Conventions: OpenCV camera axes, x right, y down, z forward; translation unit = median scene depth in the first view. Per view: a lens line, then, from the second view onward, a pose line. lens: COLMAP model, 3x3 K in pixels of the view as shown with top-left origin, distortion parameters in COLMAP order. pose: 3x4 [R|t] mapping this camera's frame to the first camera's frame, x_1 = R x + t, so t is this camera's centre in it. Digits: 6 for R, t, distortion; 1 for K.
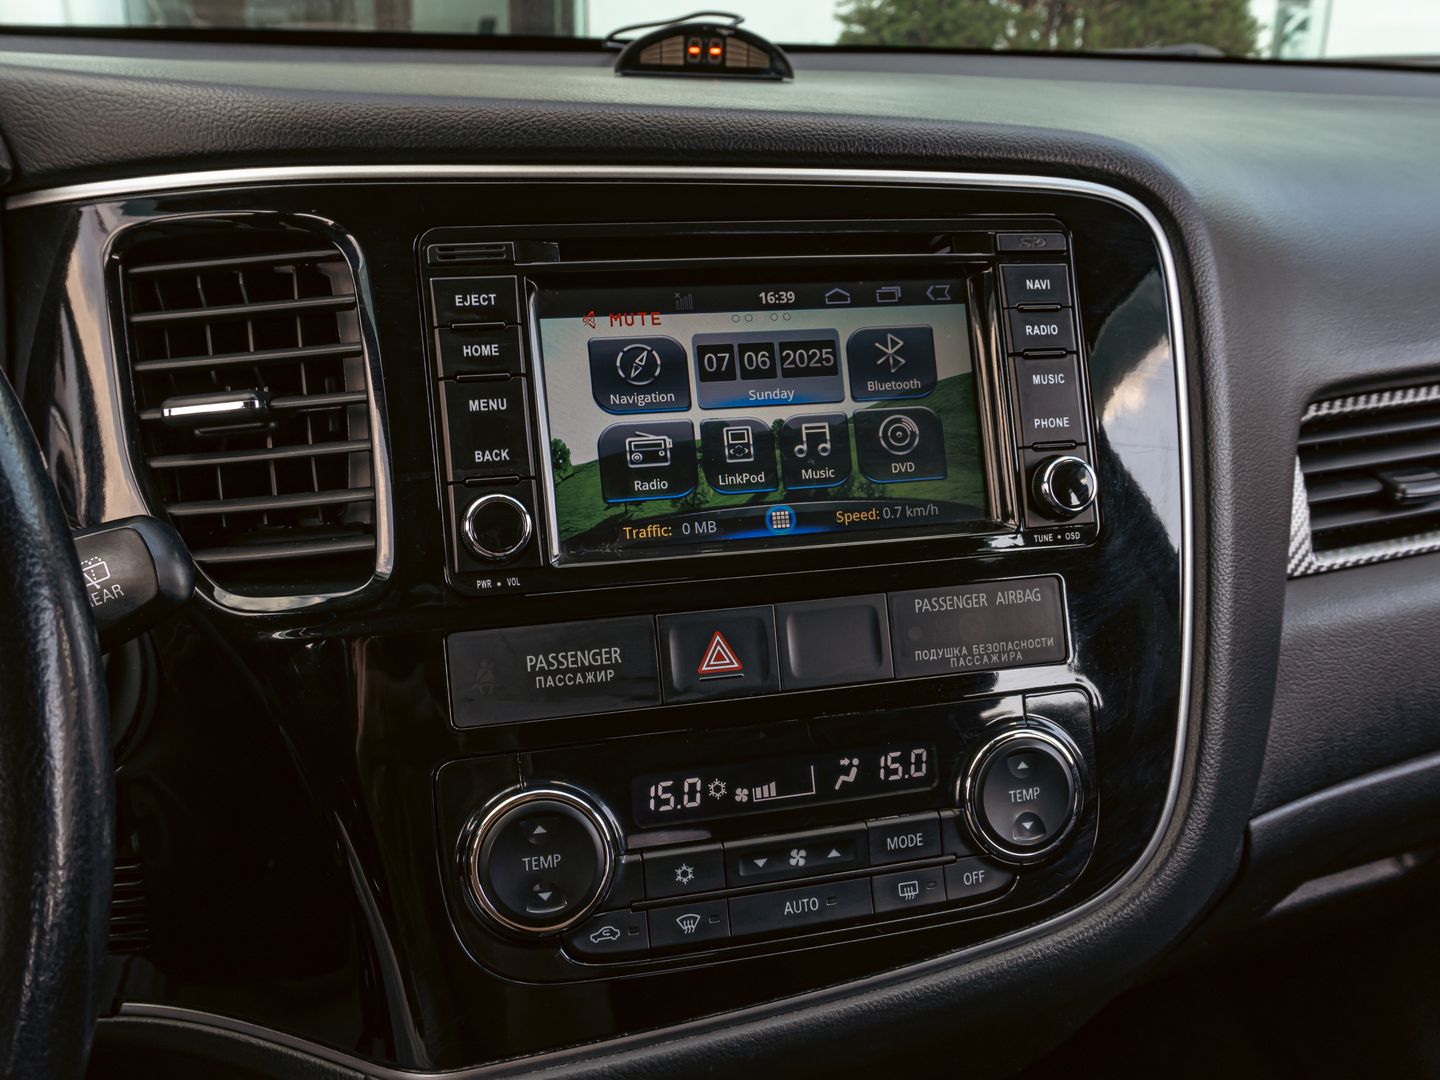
lens RADIAL K [[1481.7, 0, 720.0], [0, 1481.7, 540.0], [0, 0, 1]] dist [0.026737, 0.004911]
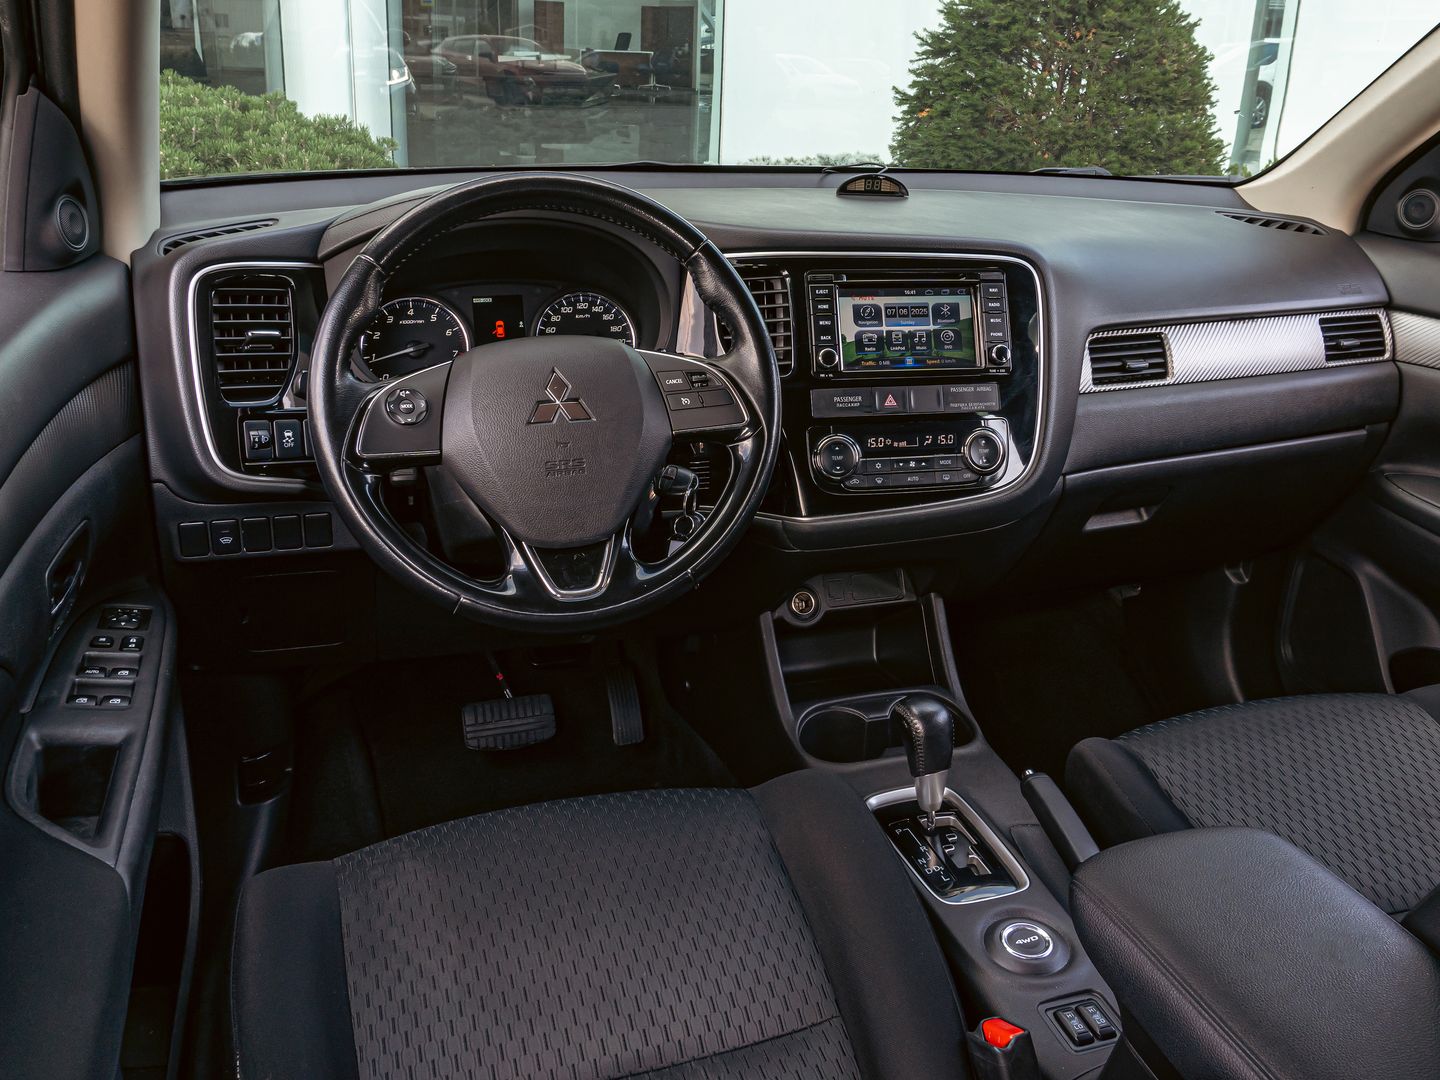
lens RADIAL K [[1395.3, 0, 737.3], [0, 1395.3, 462.6], [0, 0, 1]] dist [-0.002530, -0.000147]
pose [[0.998945, 0.029421, -0.035250, -0.218022], [-0.029953, 0.999443, -0.014681, 0.259958], [0.034798, 0.015721, 0.999271, -2.023545]]
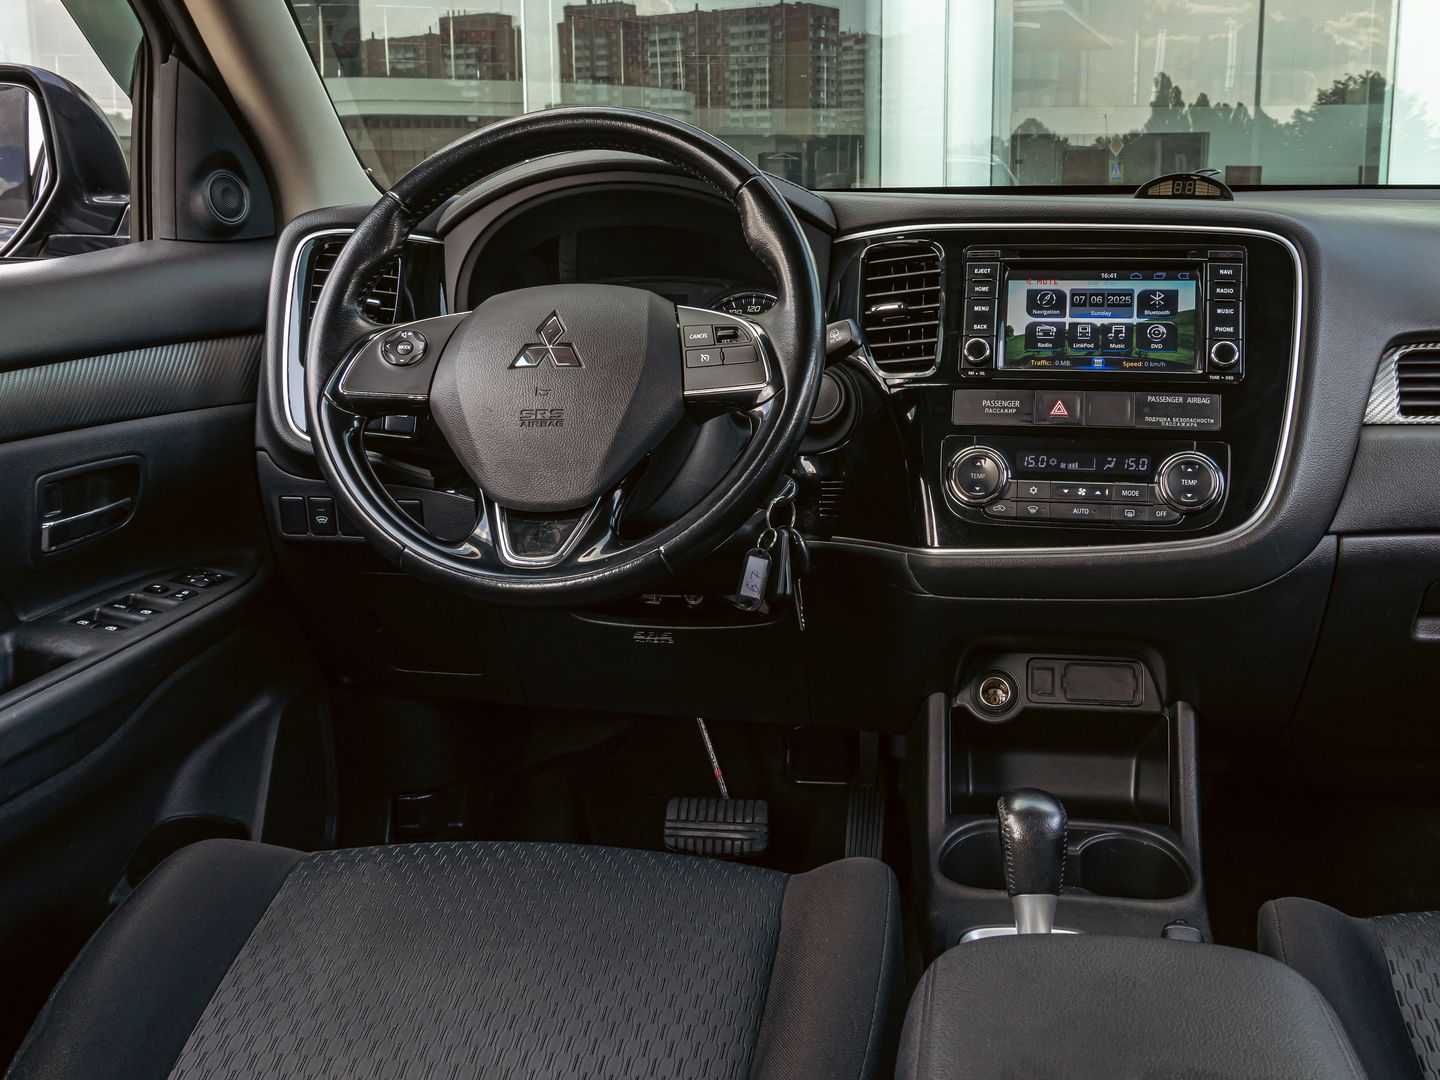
lens RADIAL K [[1600.3, 0, 722.5], [0, 1600.3, 494.9], [0, 0, 1]] dist [-0.000510, -0.026117]
pose [[0.852243, 0.064811, -0.519116, 0.897681], [-0.146213, 0.982262, -0.117406, 0.601013], [0.502299, 0.175959, 0.846601, -1.505899]]
